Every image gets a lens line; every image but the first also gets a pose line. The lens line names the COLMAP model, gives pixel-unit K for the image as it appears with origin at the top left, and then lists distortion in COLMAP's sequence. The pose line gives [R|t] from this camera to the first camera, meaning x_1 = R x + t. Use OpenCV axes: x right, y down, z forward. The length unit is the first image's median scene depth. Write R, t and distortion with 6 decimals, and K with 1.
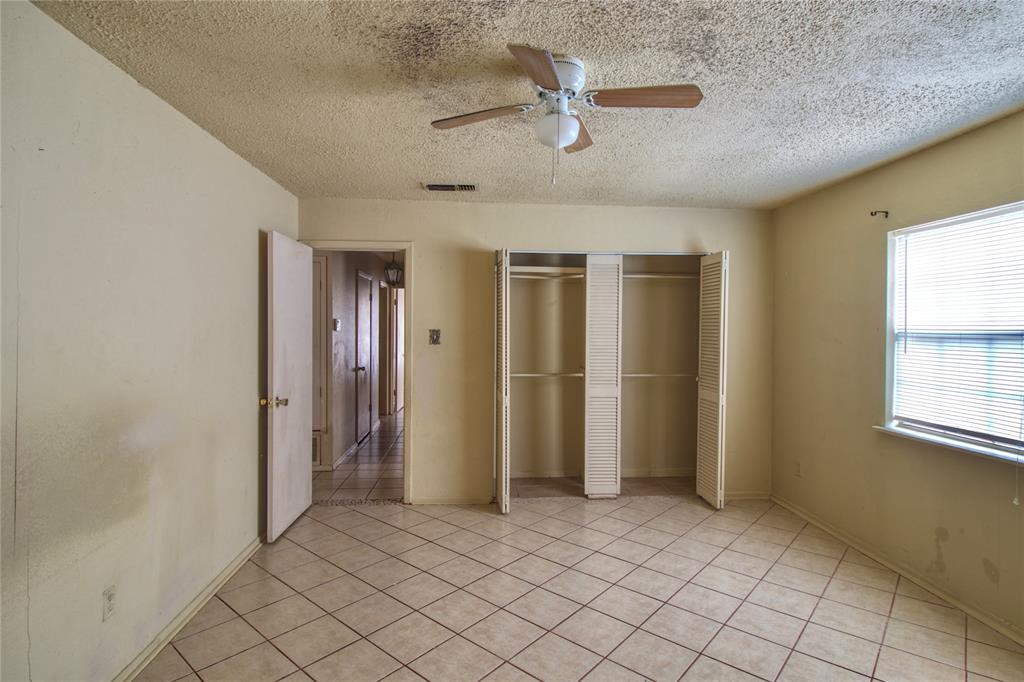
lens RADIAL K [[525.2, 0, 512.5], [0, 525.2, 336.0], [0, 0, 1]] dist [0.005435, -0.011377]
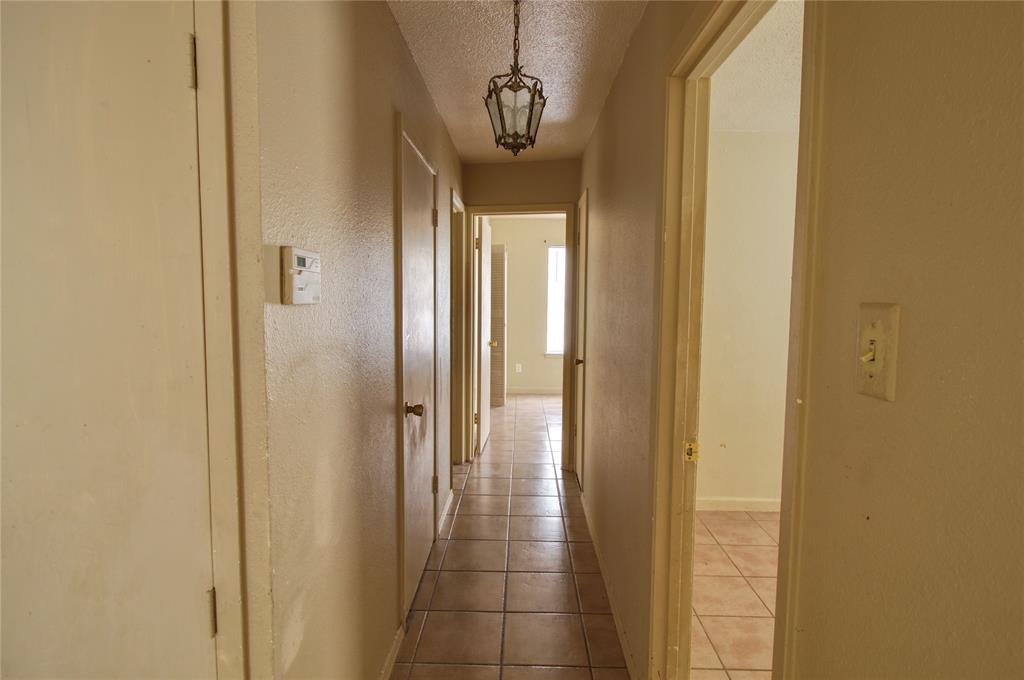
lens RADIAL K [[525.2, 0, 510.7], [0, 525.2, 339.0], [0, 0, 1]] dist [0.005435, -0.011377]
pose [[0.994958, 0.013388, -0.099395, -0.166548], [-0.006543, 0.997604, 0.068869, -0.008211], [0.100079, -0.067872, 0.992662, 0.585310]]
